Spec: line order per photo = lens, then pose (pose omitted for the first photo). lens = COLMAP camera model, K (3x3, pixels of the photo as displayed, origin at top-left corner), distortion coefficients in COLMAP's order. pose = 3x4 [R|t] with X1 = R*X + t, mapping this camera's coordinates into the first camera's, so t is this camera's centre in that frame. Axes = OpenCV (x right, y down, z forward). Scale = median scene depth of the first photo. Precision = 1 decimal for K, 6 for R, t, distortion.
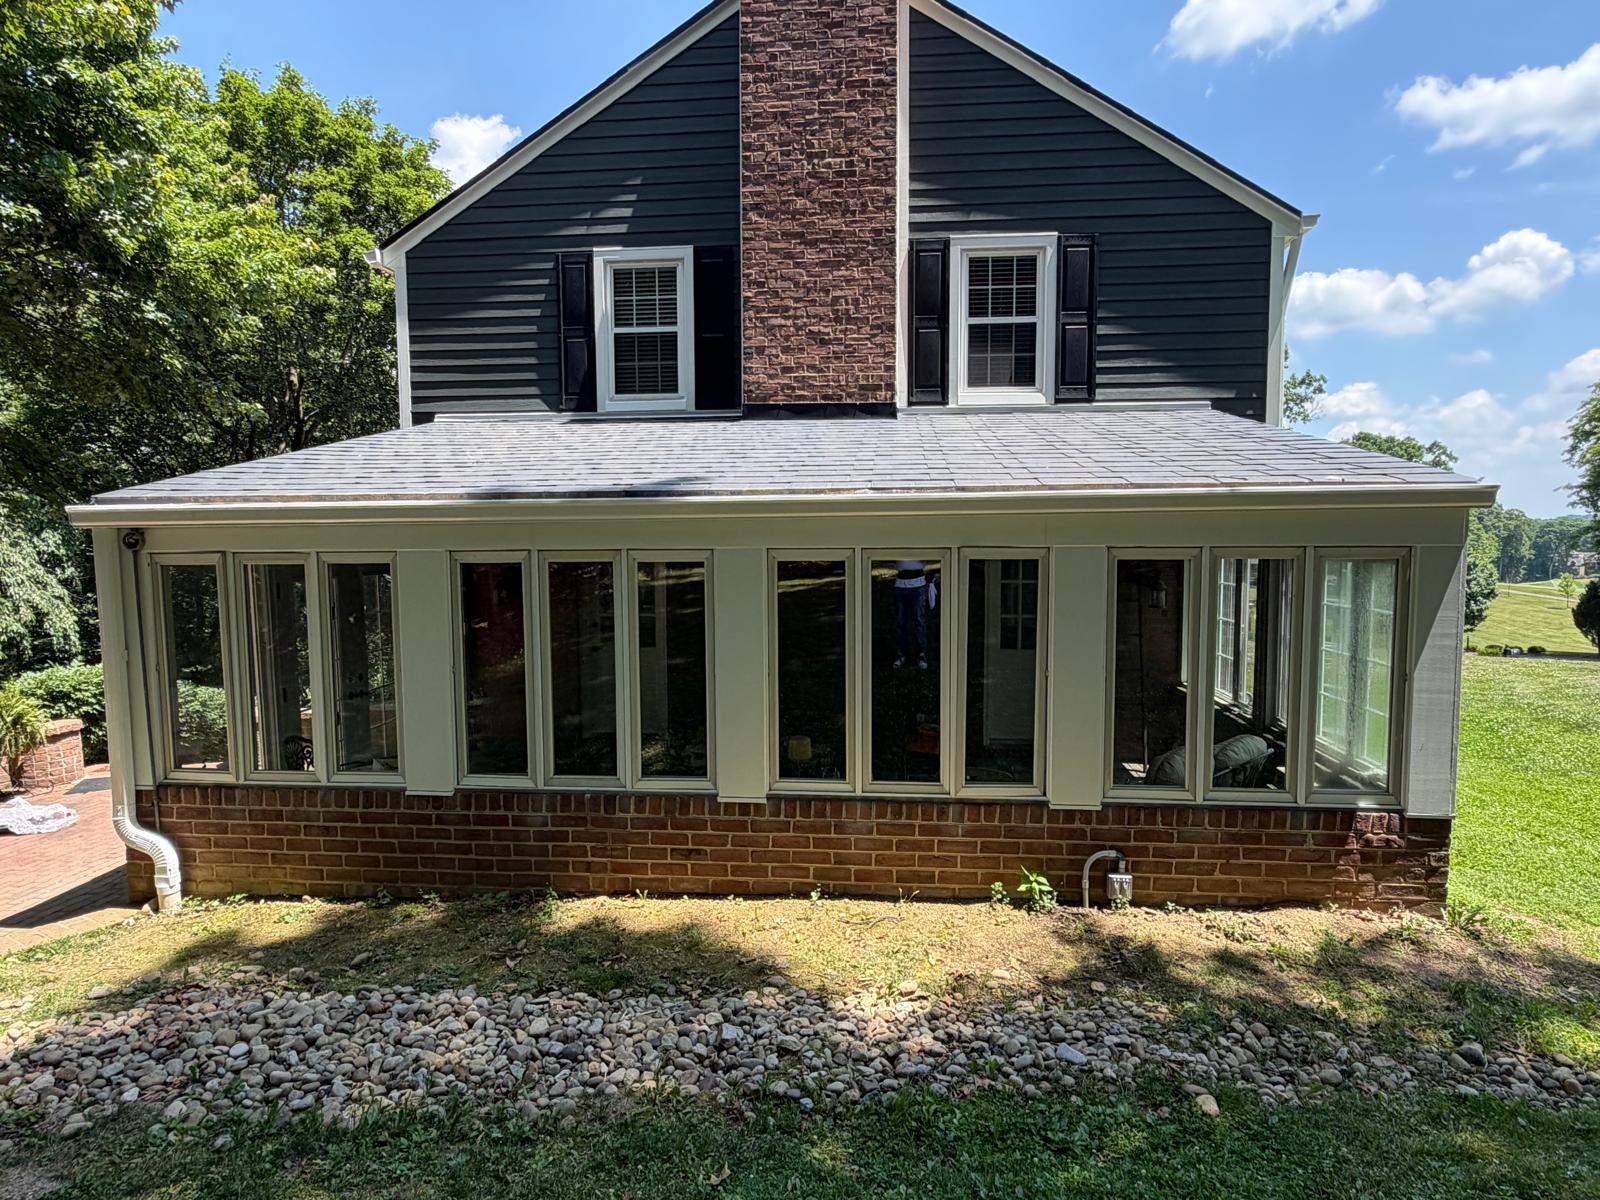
lens RADIAL K [[954.0, 0, 804.6], [0, 954.0, 610.6], [0, 0, 1]] dist [0.002941, 0.000573]
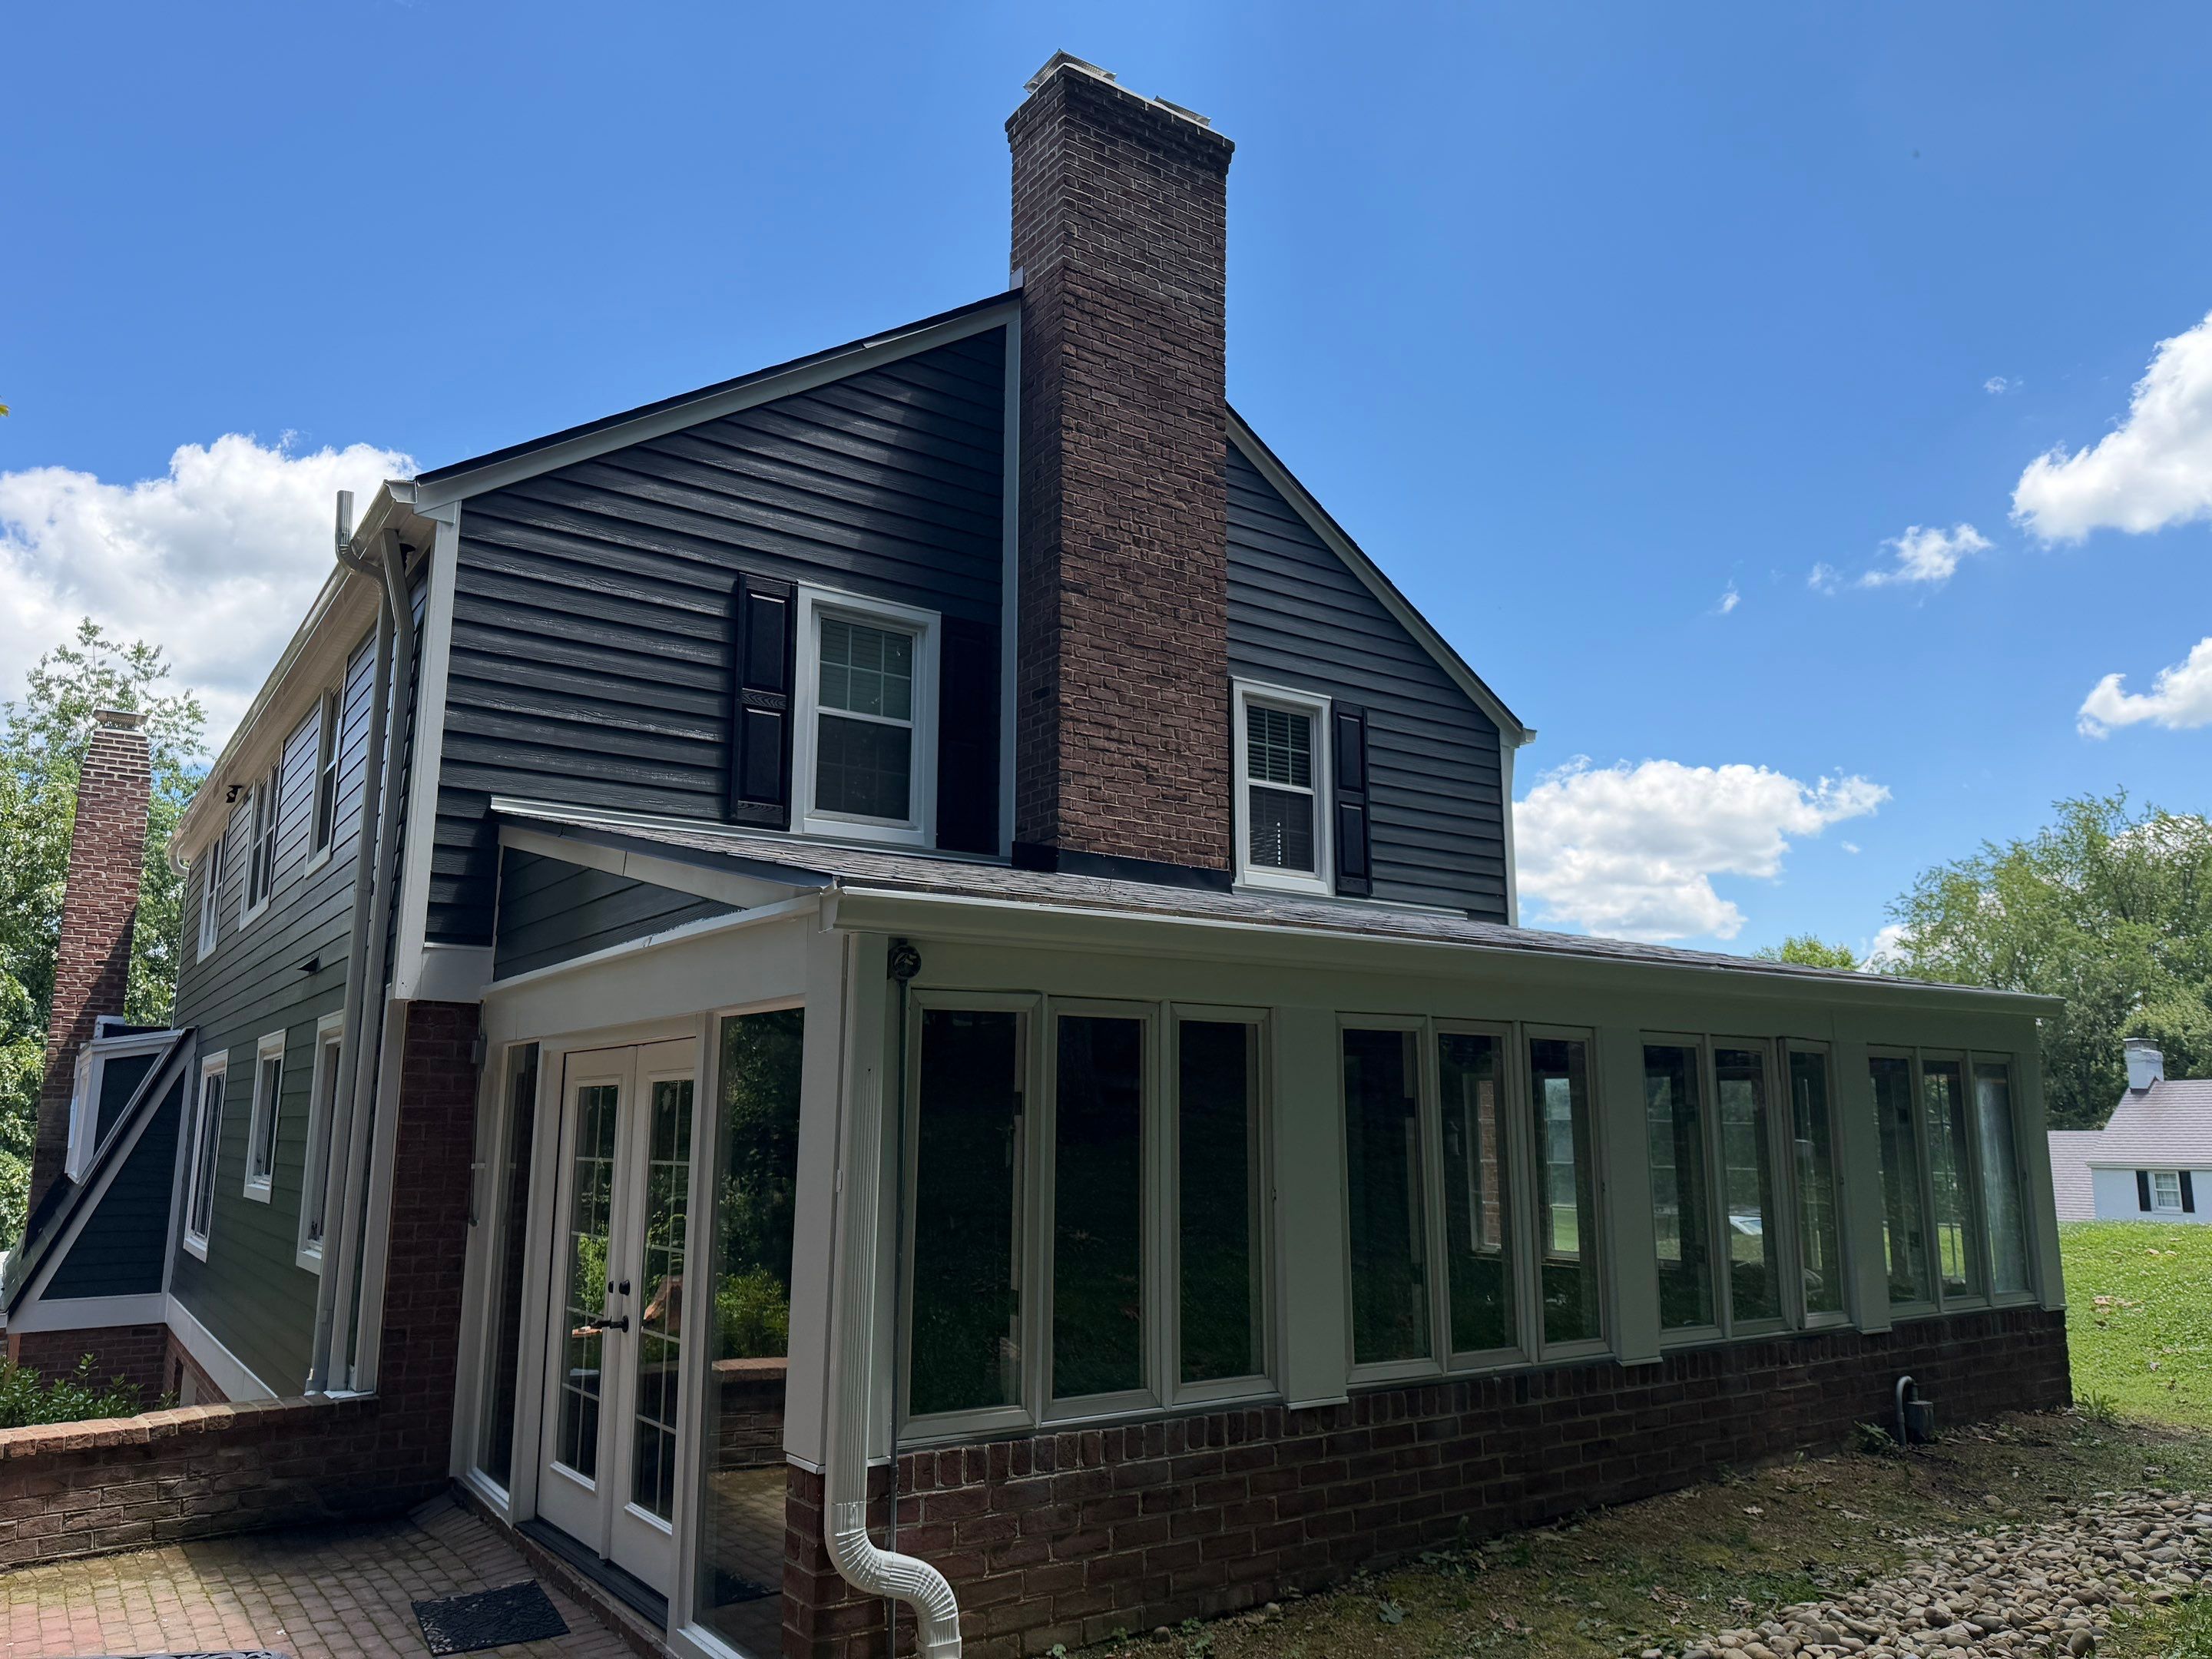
lens RADIAL K [[1545.4, 0, 1110.5], [0, 1545.4, 846.0], [0, 0, 1]] dist [0.072852, -0.097686]
pose [[0.759604, 0.122693, 0.638708, -0.756824], [0.047409, 0.968987, -0.242521, 0.051353], [-0.648655, 0.214500, 0.730230, 0.173627]]
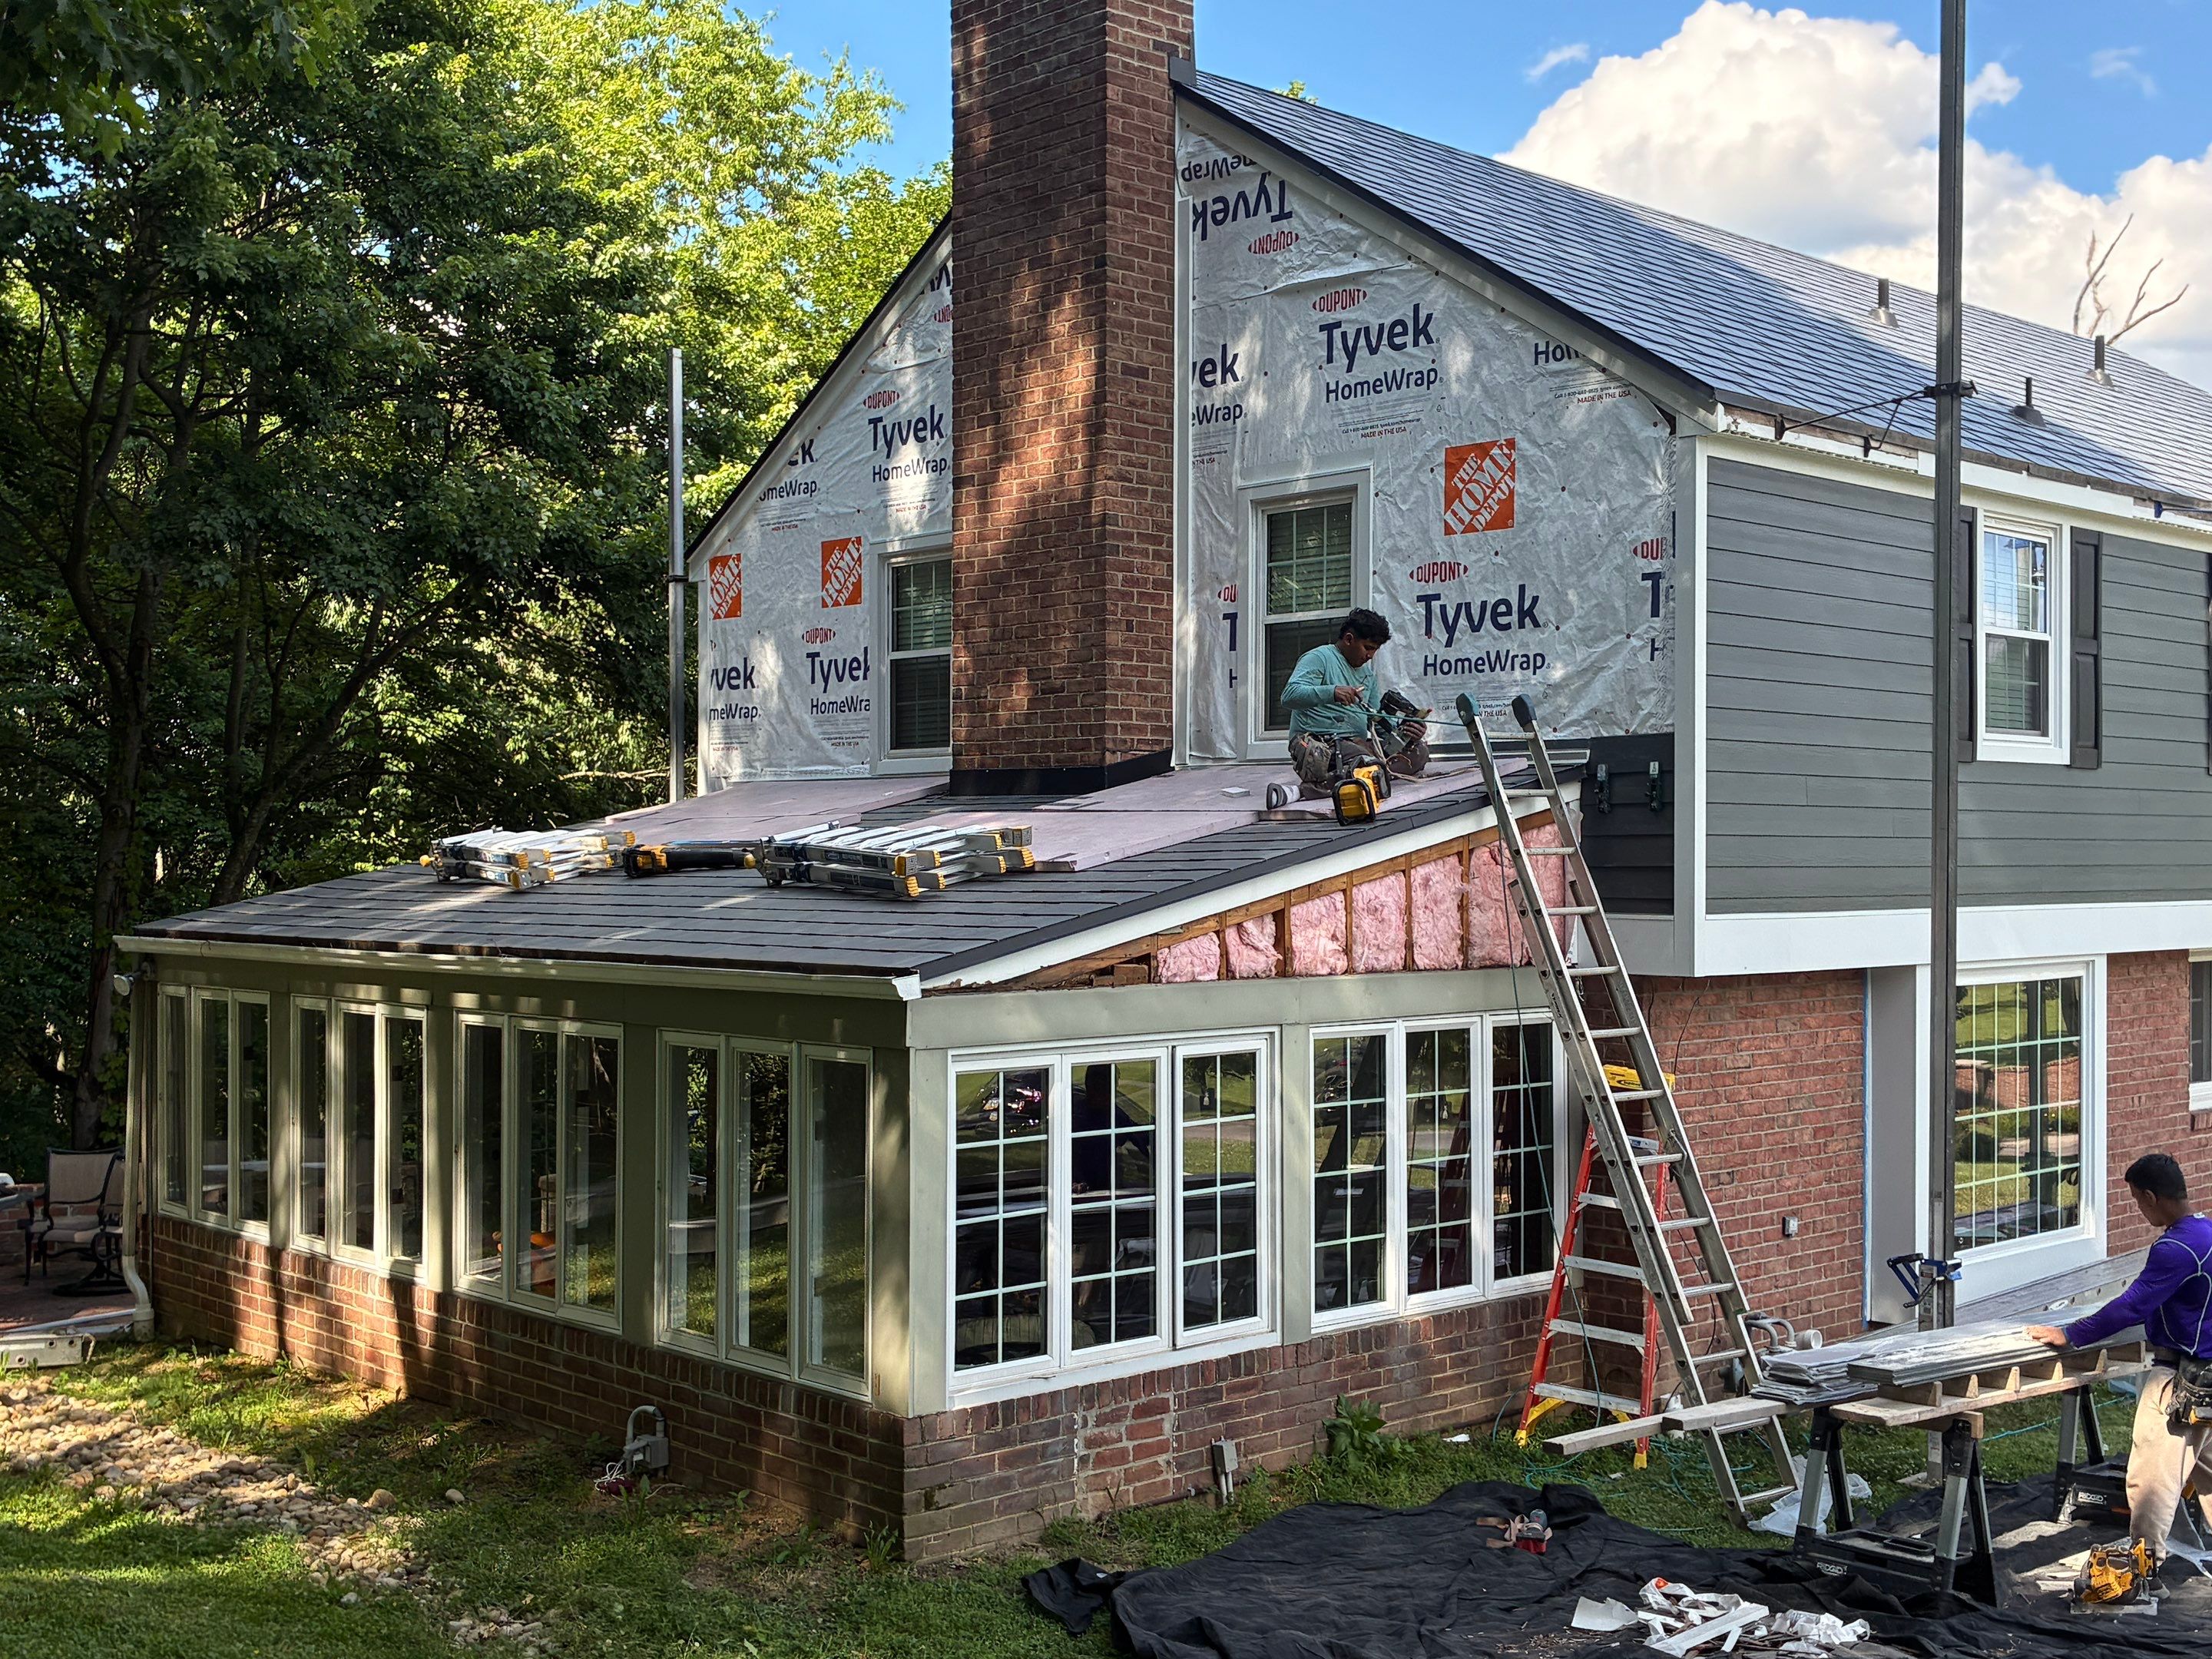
lens RADIAL K [[2495.1, 0, 1147.3], [0, 2495.1, 834.4], [0, 0, 1]] dist [0.105481, -0.607365]
pose [[0.751612, -0.000017, -0.659605, 1.205033], [-0.057827, 0.996148, -0.065918, -0.067689], [0.657066, 0.087687, 0.748716, -0.206922]]
